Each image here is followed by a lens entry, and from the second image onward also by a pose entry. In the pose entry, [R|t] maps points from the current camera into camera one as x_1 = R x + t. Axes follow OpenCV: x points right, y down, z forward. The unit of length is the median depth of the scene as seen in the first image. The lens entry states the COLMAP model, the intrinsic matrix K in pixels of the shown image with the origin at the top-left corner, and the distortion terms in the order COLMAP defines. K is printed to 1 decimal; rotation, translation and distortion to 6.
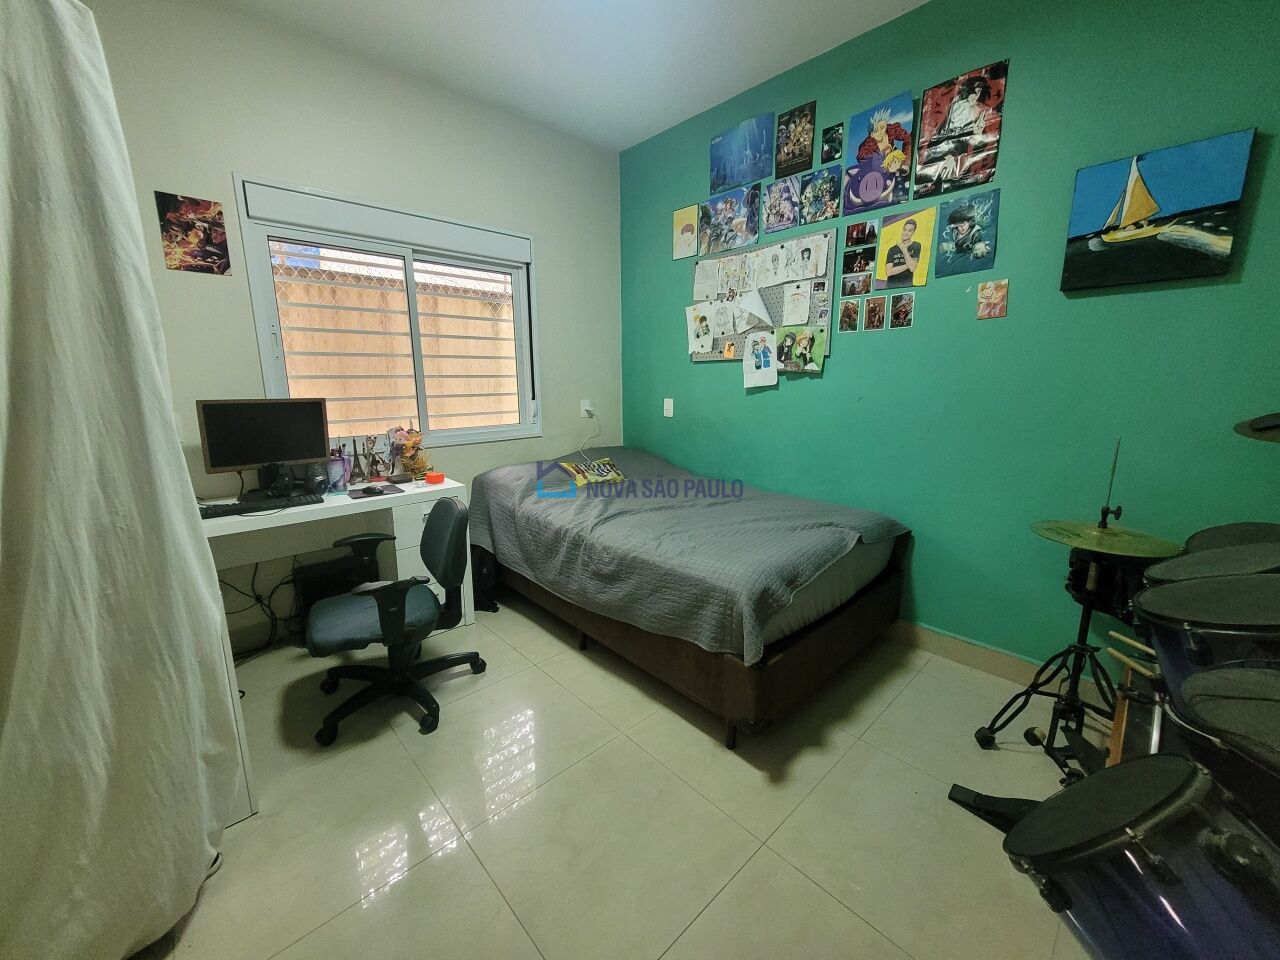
lens RADIAL K [[501.4, 0, 638.8], [0, 501.4, 476.0], [0, 0, 1]] dist [0.005003, -0.000697]
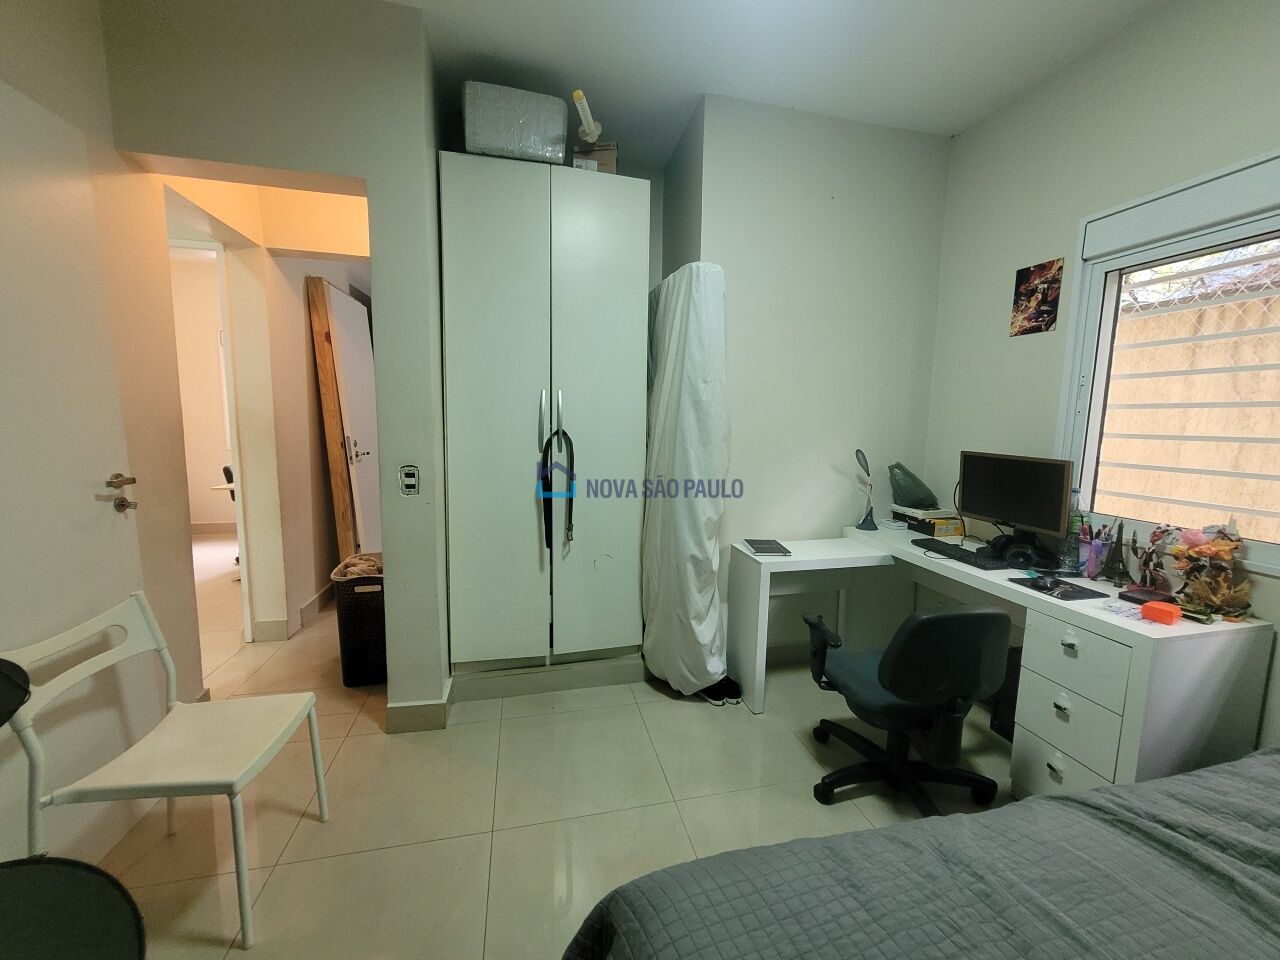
lens RADIAL K [[501.4, 0, 642.0], [0, 501.4, 476.3], [0, 0, 1]] dist [0.005003, -0.000697]
pose [[-0.491116, 0.093517, -0.866060, 0.451456], [-0.194716, 0.957278, 0.213784, -0.188430], [0.849053, 0.273629, -0.451925, 0.869395]]
